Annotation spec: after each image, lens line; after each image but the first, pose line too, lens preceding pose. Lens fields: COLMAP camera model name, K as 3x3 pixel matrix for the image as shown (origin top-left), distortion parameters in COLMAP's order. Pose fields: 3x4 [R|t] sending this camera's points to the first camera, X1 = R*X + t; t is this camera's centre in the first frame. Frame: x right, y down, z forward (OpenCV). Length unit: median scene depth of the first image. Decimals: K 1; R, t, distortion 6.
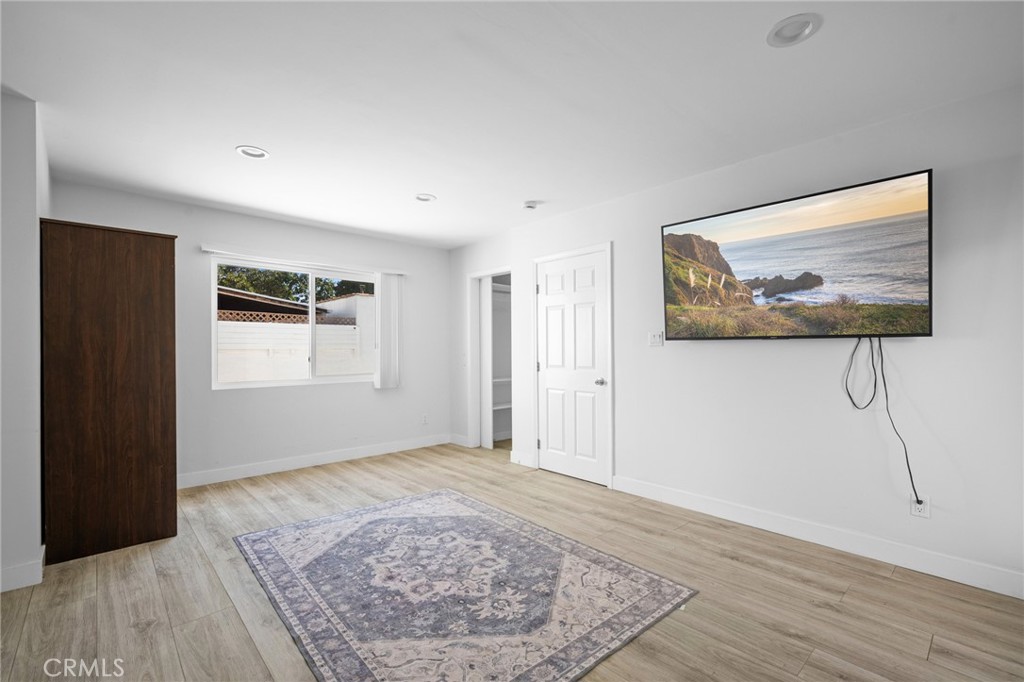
lens RADIAL K [[456.9, 0, 511.0], [0, 456.9, 345.0], [0, 0, 1]] dist [0.001569, -0.000162]
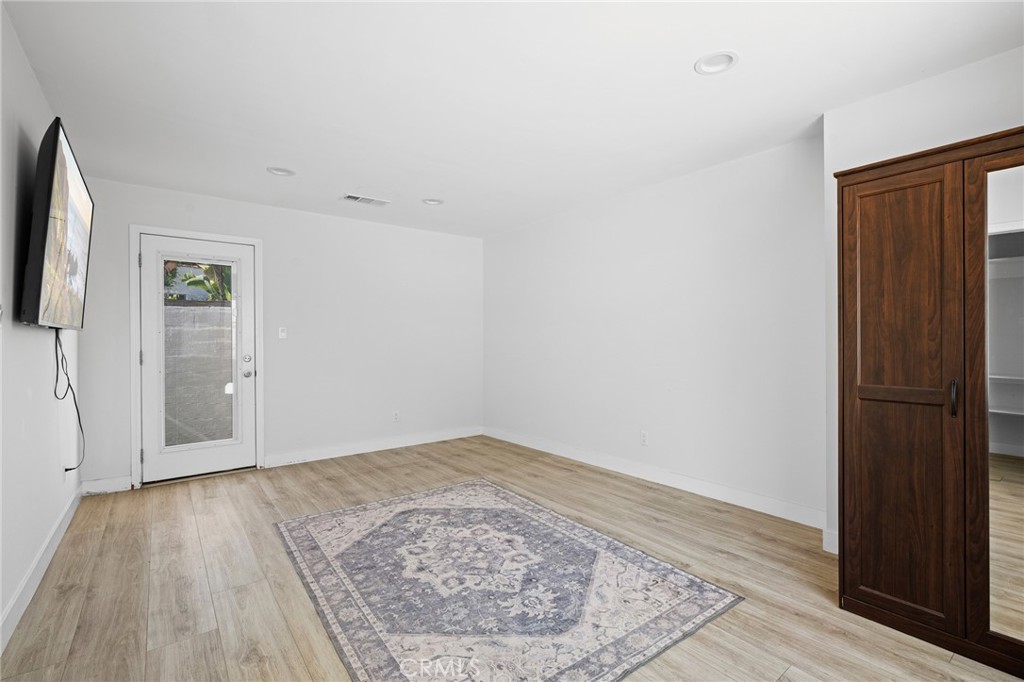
lens RADIAL K [[456.9, 0, 512.2], [0, 456.9, 341.7], [0, 0, 1]] dist [0.001569, -0.000162]
pose [[-0.996590, 0.004565, 0.082388, -0.350323], [0.004005, 0.999968, -0.006964, 0.021727], [-0.082417, -0.006610, -0.996576, 2.028693]]
